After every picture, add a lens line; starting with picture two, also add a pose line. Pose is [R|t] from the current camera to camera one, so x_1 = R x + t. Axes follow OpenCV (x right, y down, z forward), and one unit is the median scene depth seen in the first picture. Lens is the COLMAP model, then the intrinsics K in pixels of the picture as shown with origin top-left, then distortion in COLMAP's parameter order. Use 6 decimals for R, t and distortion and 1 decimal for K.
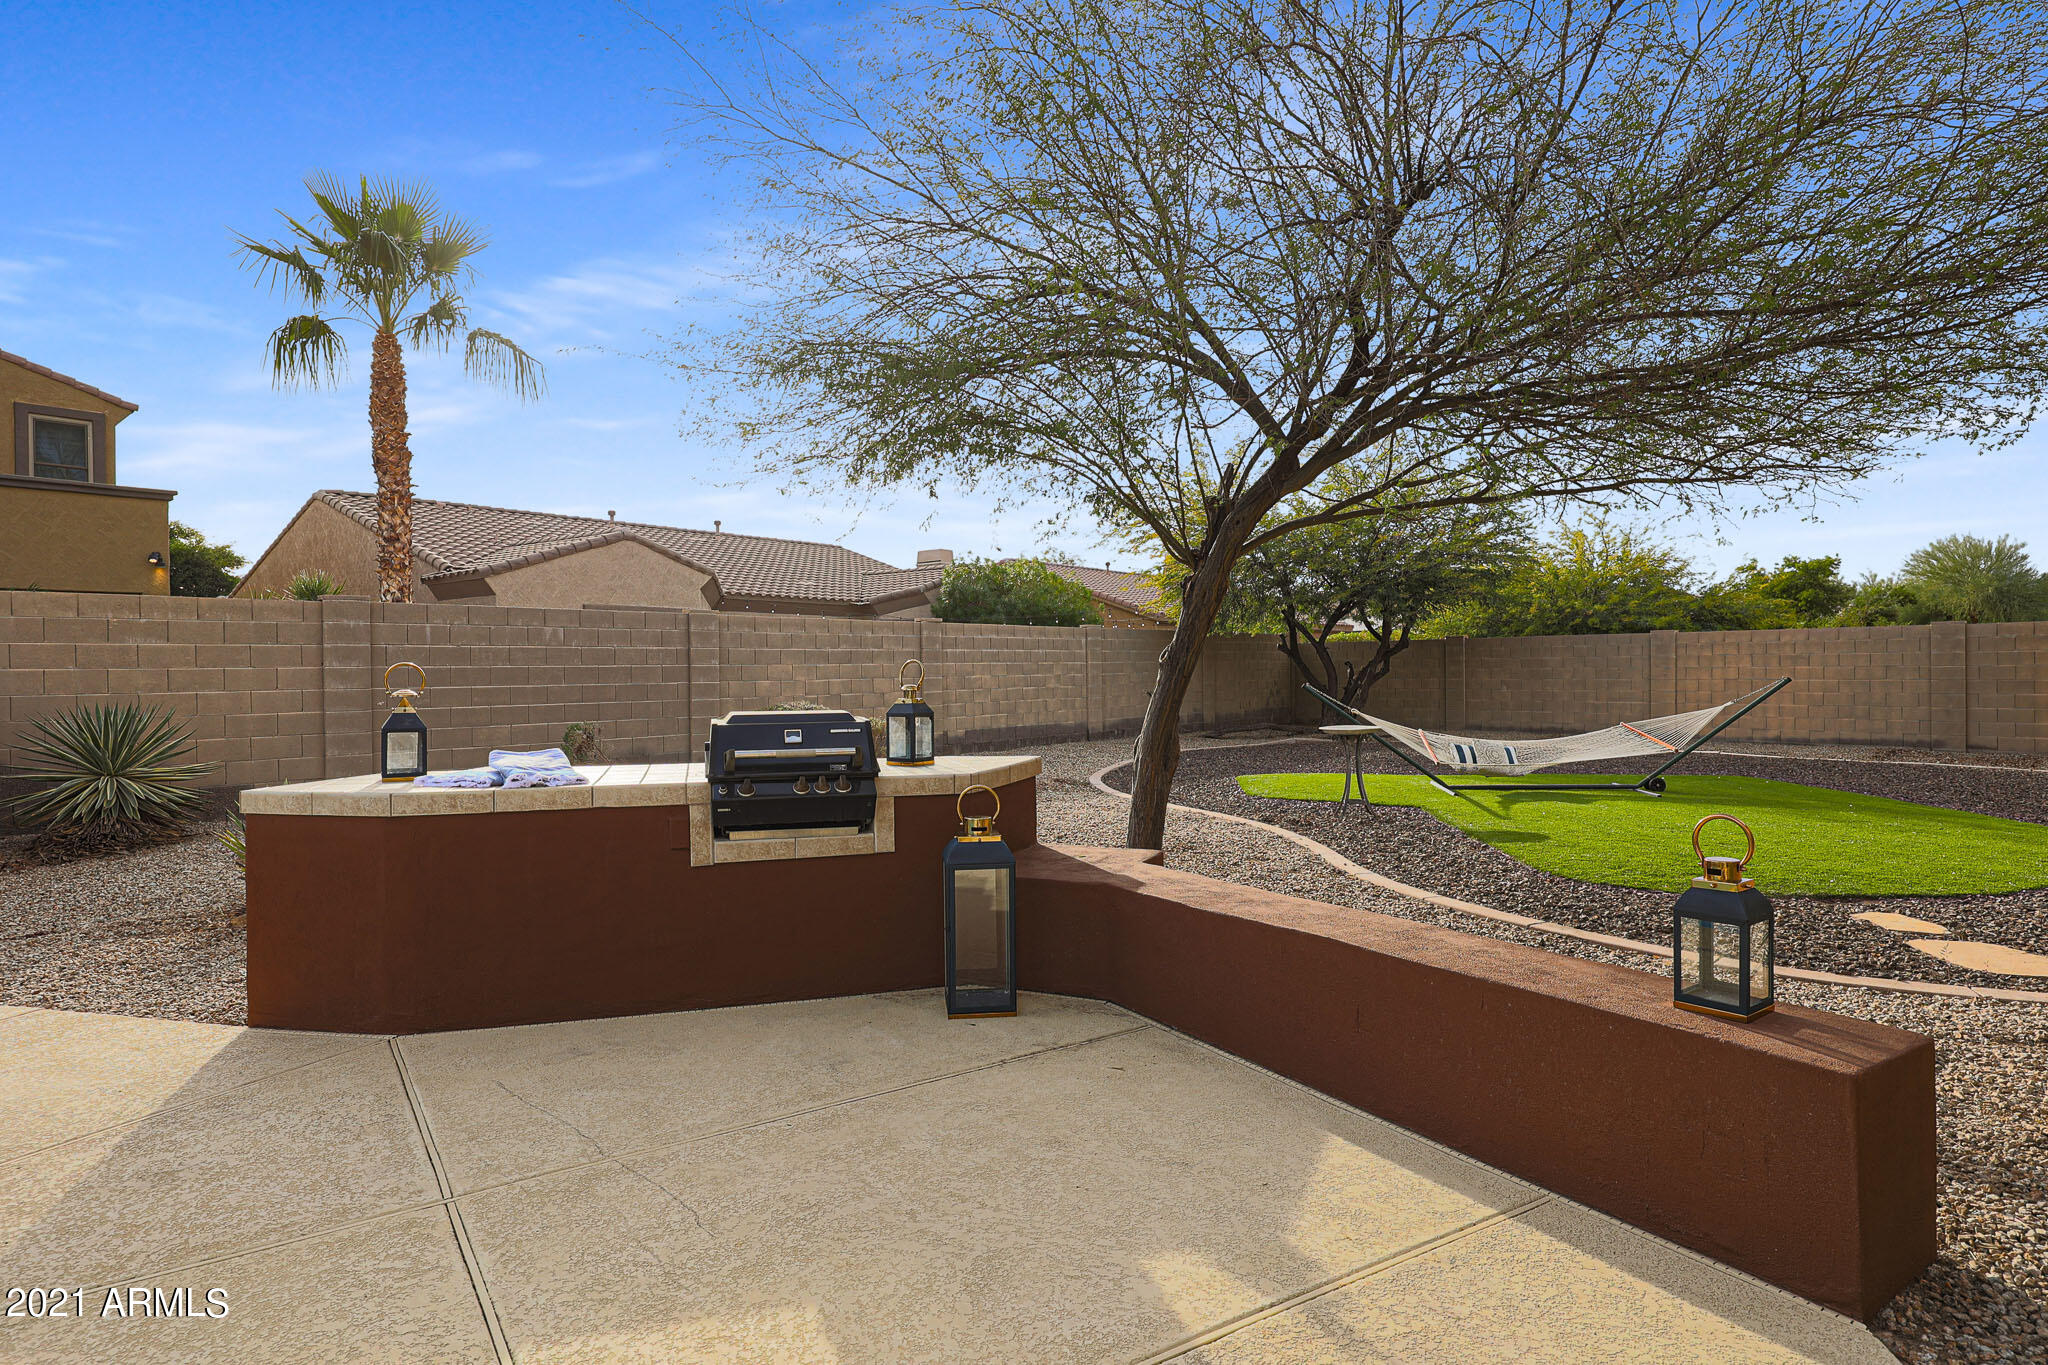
lens RADIAL K [[1095.2, 0, 1018.8], [0, 1095.2, 676.1], [0, 0, 1]] dist [0.000690, -0.000026]
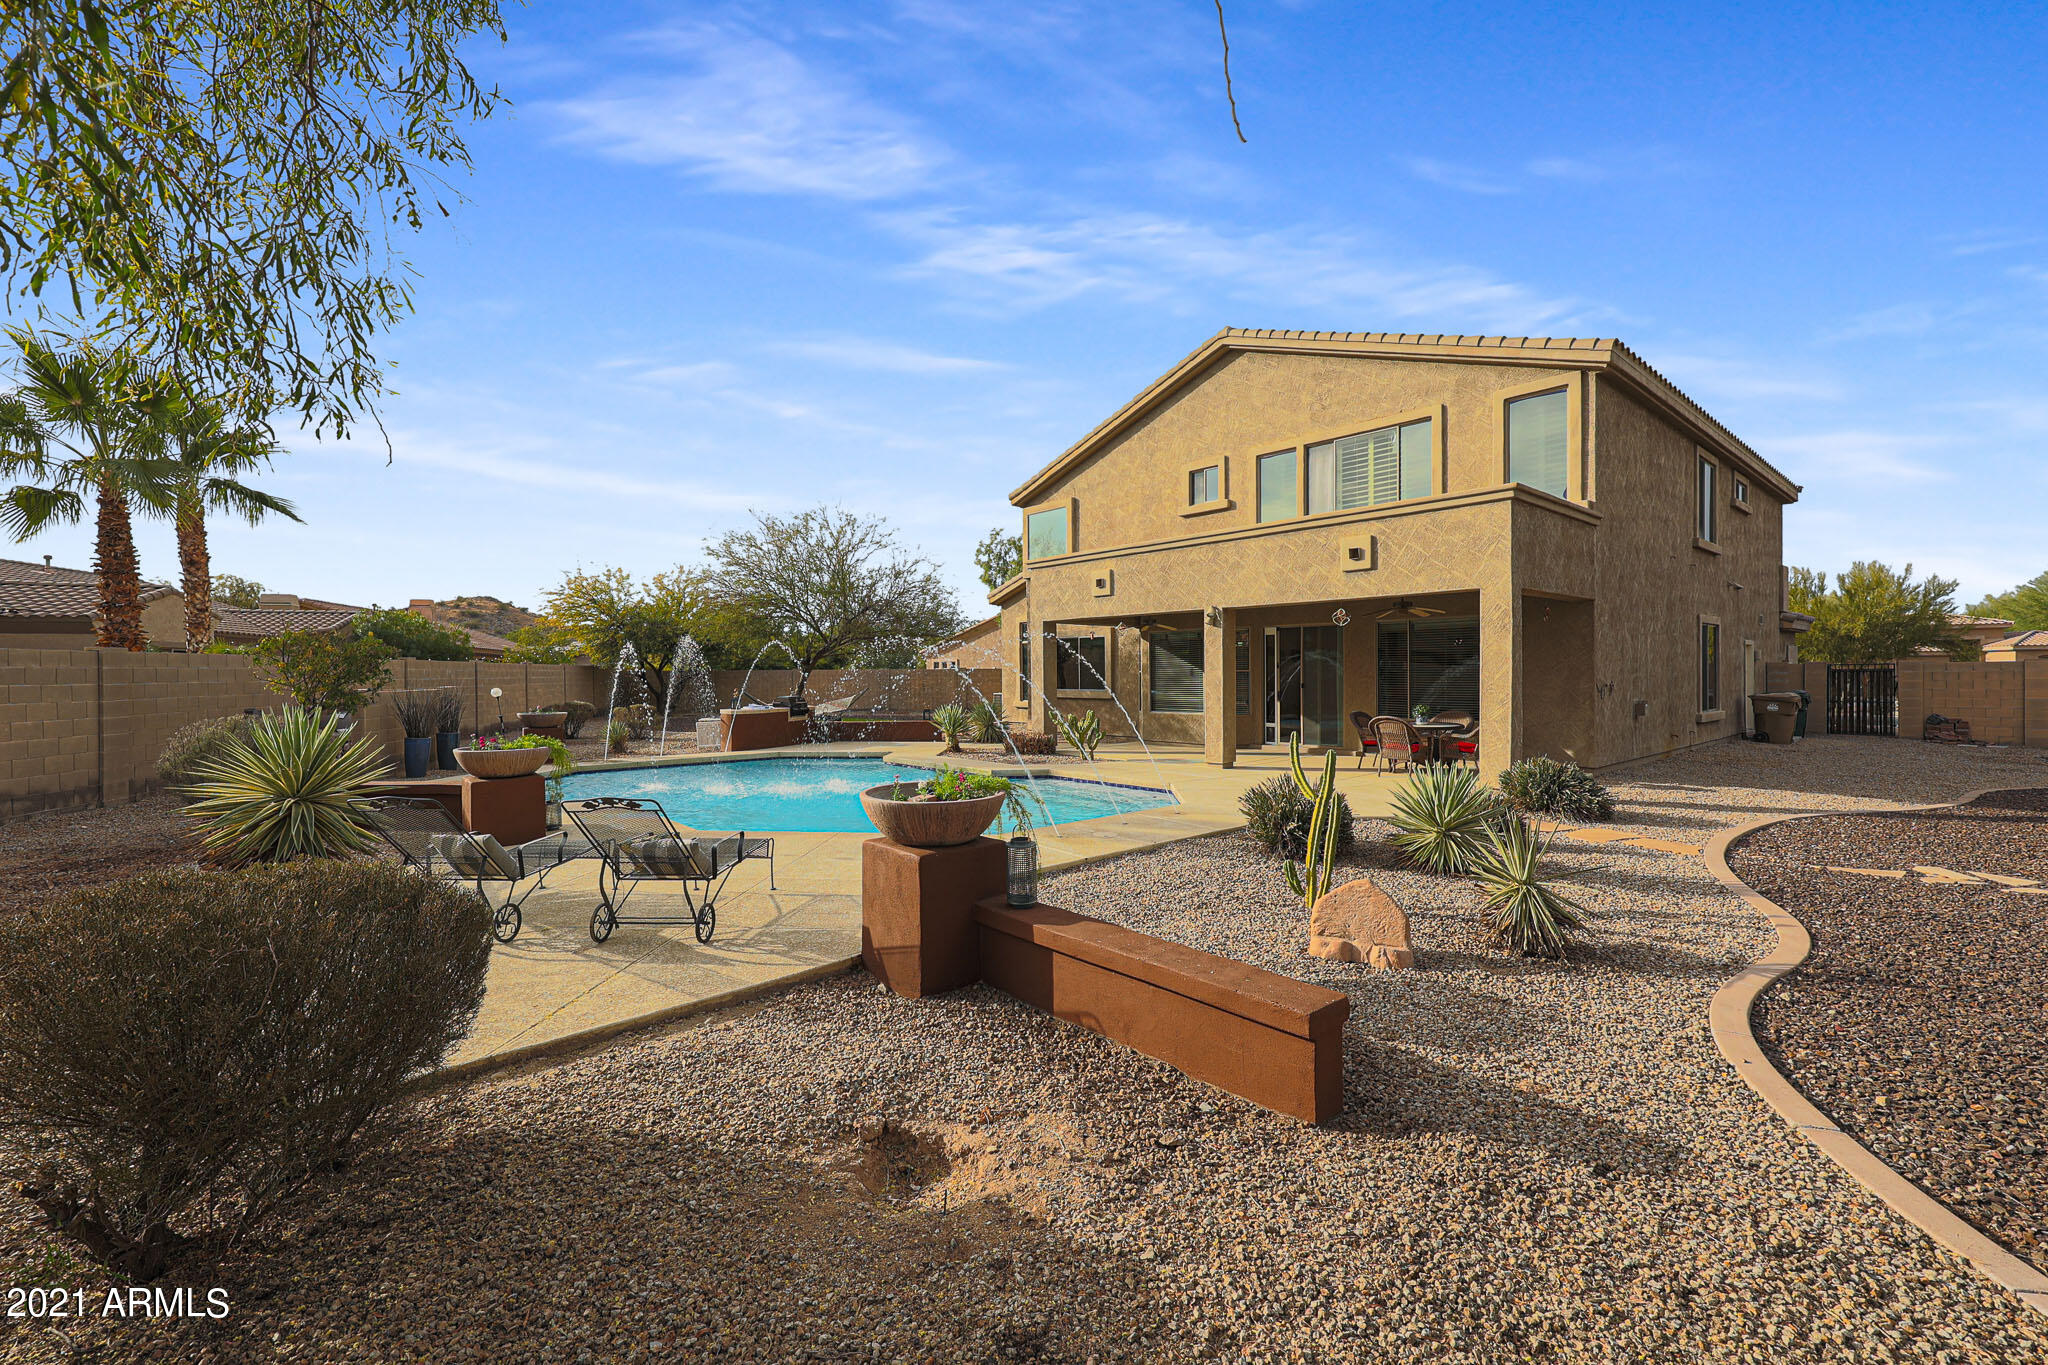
lens RADIAL K [[840.5, 0, 1020.7], [0, 840.5, 672.1], [0, 0, 1]] dist [-0.000132, -0.000568]
pose [[0.586581, 0.005346, 0.809873, -0.880905], [0.007388, 0.999901, -0.011951, -0.008716], [-0.809857, 0.012994, 0.586484, -0.730695]]
